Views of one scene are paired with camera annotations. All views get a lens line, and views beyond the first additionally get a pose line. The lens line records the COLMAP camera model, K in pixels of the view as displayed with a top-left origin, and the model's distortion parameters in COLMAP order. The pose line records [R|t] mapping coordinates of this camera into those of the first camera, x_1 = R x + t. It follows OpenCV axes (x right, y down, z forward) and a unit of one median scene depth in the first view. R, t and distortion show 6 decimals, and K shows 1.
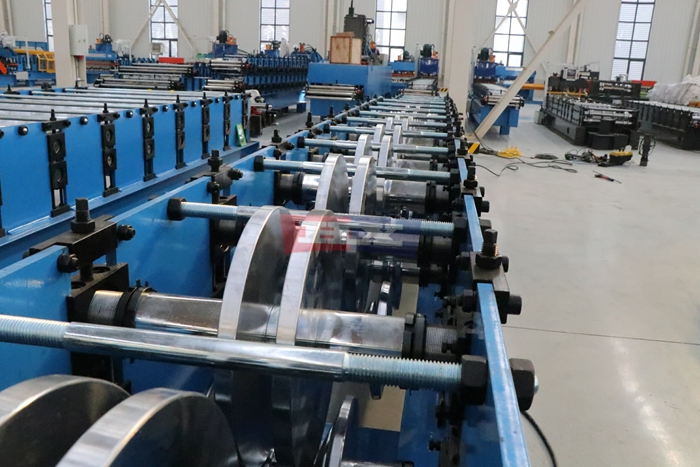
lens RADIAL K [[636.8, 0, 349.1], [0, 636.8, 233.0], [0, 0, 1]] dist [-0.065182, -0.012030]
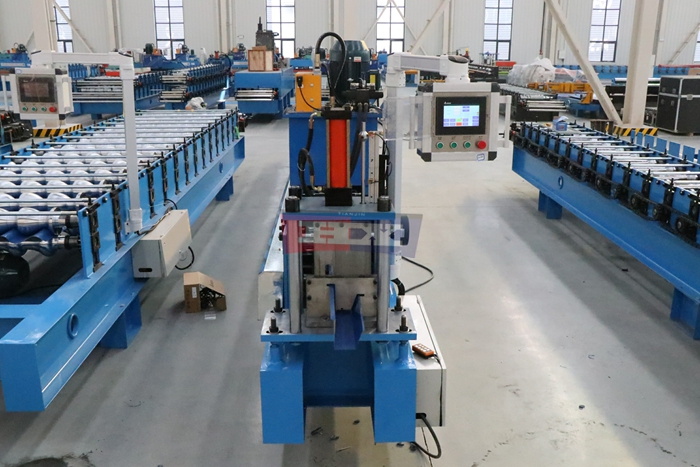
lens RADIAL K [[704.9, 0, 349.3], [0, 704.9, 234.1], [0, 0, 1]] dist [-0.005713, 0.000000]
pose [[0.984264, -0.085163, 0.154824, -0.038581], [0.083830, 0.996365, 0.015132, 0.026801], [-0.155550, -0.001915, 0.987826, -0.212216]]
